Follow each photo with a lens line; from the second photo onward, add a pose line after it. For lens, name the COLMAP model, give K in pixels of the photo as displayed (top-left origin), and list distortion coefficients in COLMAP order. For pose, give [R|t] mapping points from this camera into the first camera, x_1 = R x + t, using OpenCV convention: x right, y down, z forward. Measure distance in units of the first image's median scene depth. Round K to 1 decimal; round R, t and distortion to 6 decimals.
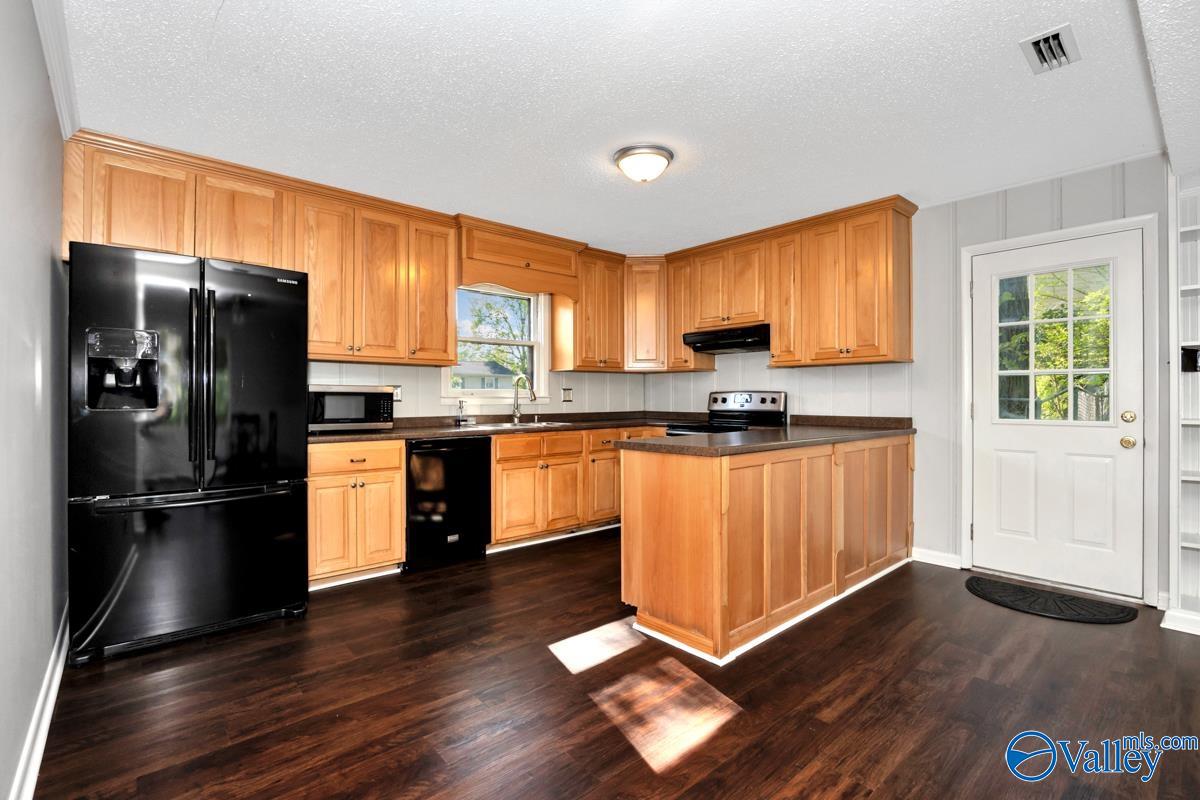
lens RADIAL K [[551.0, 0, 595.5], [0, 551.0, 397.4], [0, 0, 1]] dist [-0.001119, 0.000385]
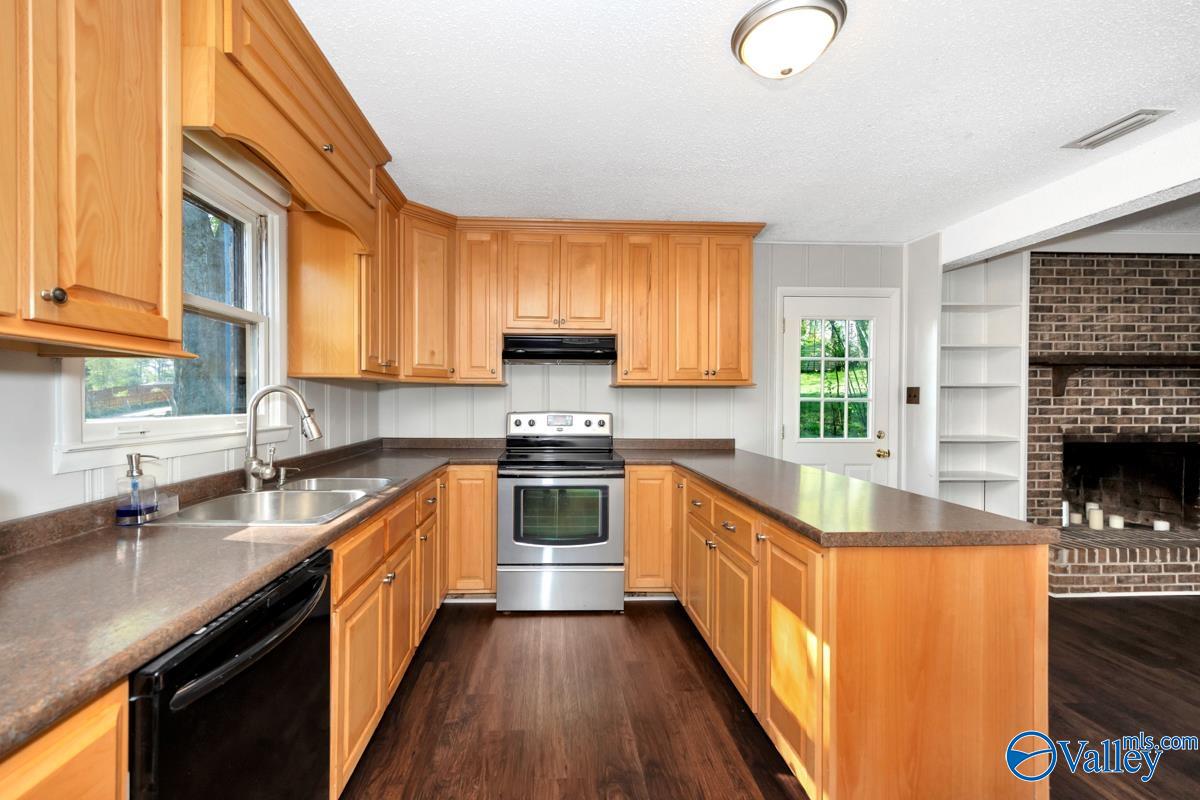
lens RADIAL K [[486.0, 0, 568.9], [0, 486.0, 405.3], [0, 0, 1]] dist [-0.000930, -0.000453]
pose [[0.631429, -0.001777, 0.775432, -0.329745], [-0.006367, 0.999952, 0.007475, -0.030778], [-0.775408, -0.009657, 0.631387, 0.615166]]
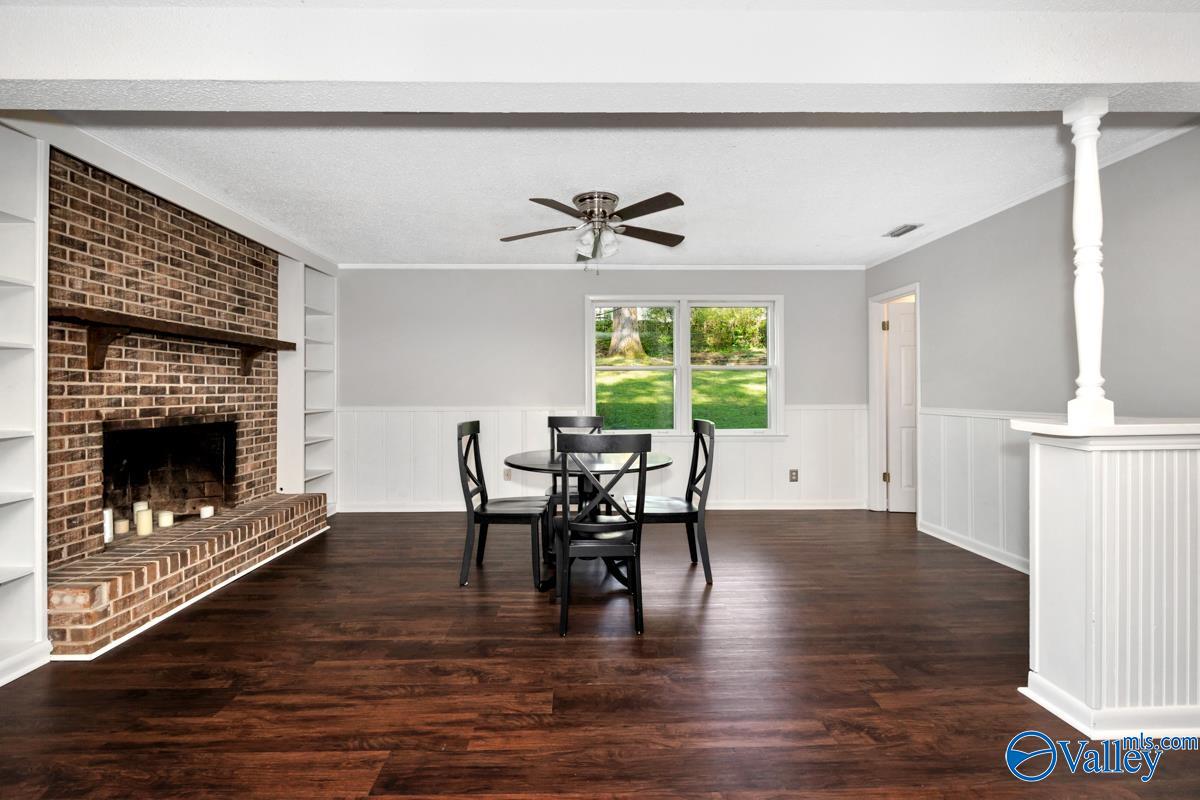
lens RADIAL K [[498.0, 0, 579.7], [0, 498.0, 389.6], [0, 0, 1]] dist [-0.002777, -0.000352]
pose [[-0.758602, 0.010793, 0.651465, -0.001459], [0.006317, 0.999938, -0.009211, -0.009582], [-0.651524, -0.002872, -0.758623, 0.564018]]
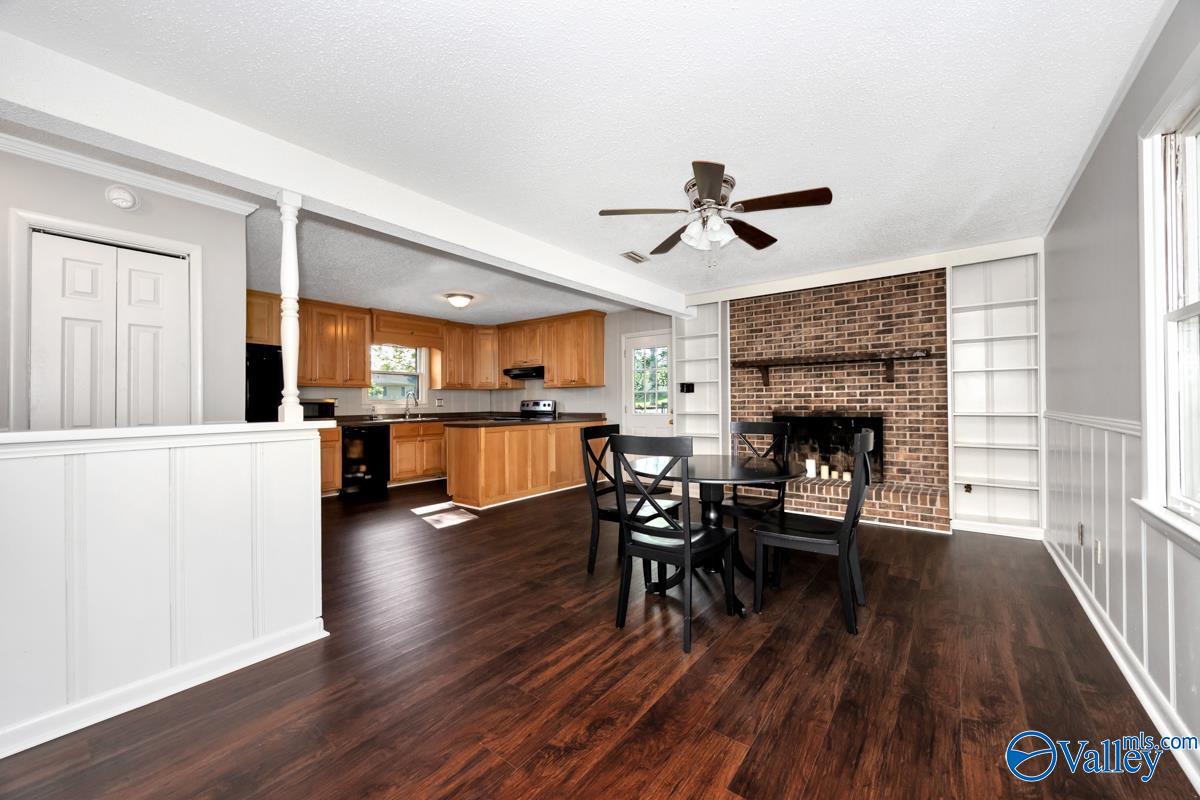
lens RADIAL K [[458.0, 0, 603.1], [0, 458.0, 400.6], [0, 0, 1]] dist [-0.000858, -0.000059]
pose [[0.978914, -0.004074, 0.204234, 0.198811], [0.004816, 0.999983, -0.003137, -0.004441], [-0.204218, 0.004055, 0.978917, -0.668737]]
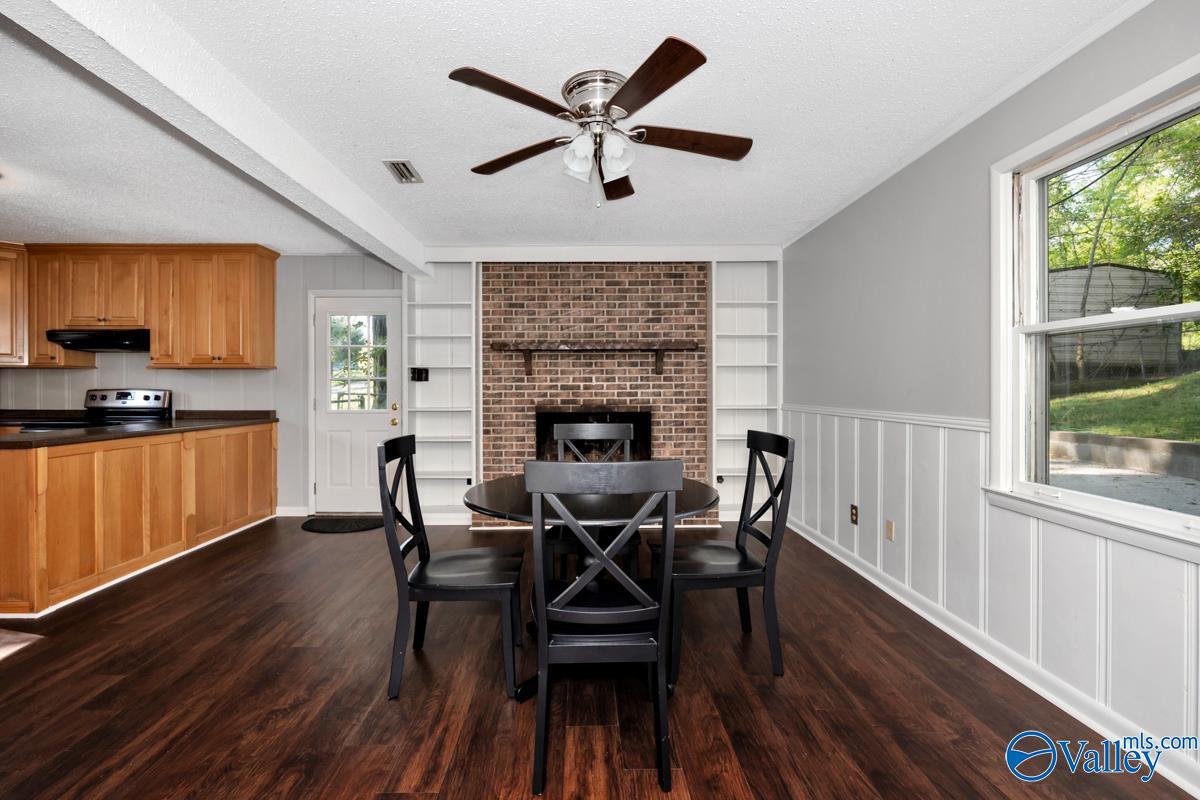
lens RADIAL K [[535.7, 0, 591.2], [0, 535.7, 392.0], [0, 0, 1]] dist [-0.012602, -0.000196]
pose [[0.642492, -0.000779, 0.766292, 0.070440], [-0.001729, 0.999995, 0.002467, -0.011601], [-0.766290, -0.002910, 0.642488, -0.397116]]
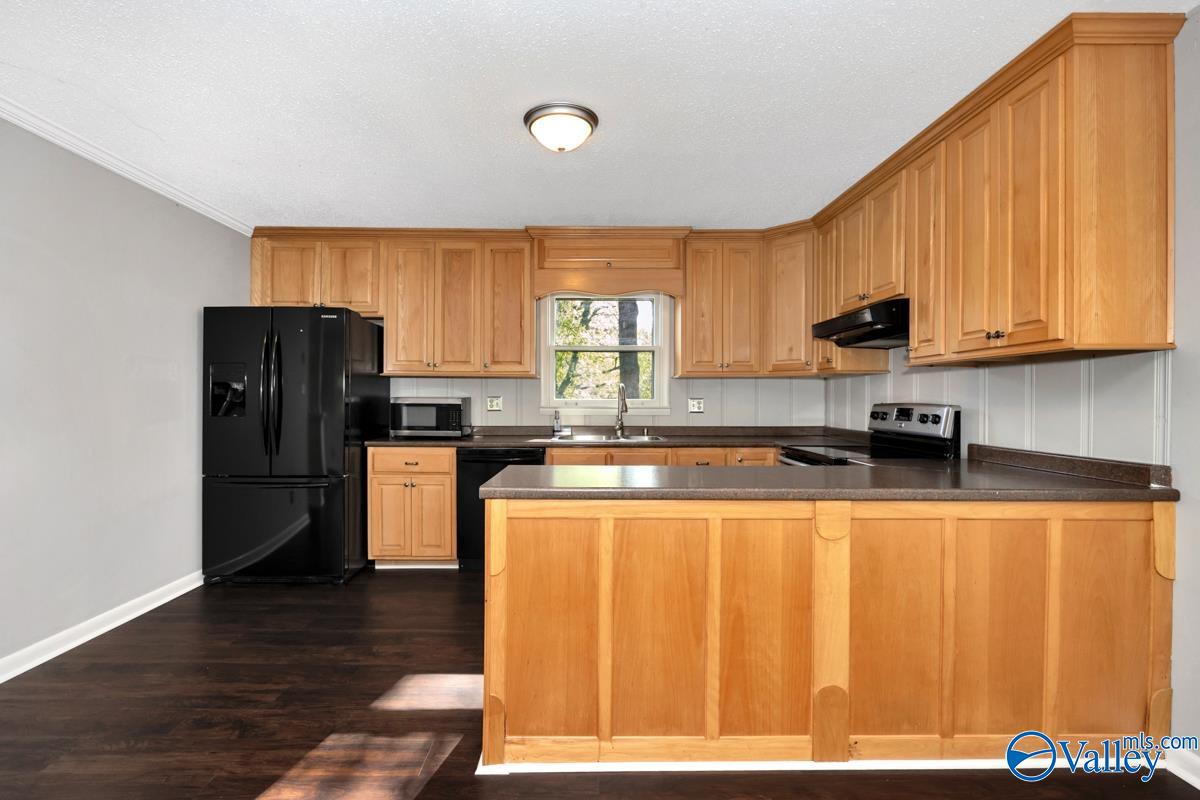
lens RADIAL K [[551.0, 0, 591.9], [0, 551.0, 400.4], [0, 0, 1]] dist [-0.001119, 0.000385]
pose [[0.754377, 0.006795, -0.656406, 0.481742], [-0.004455, 0.999976, 0.005232, -0.019460], [0.656426, -0.001022, 0.754390, 0.301211]]
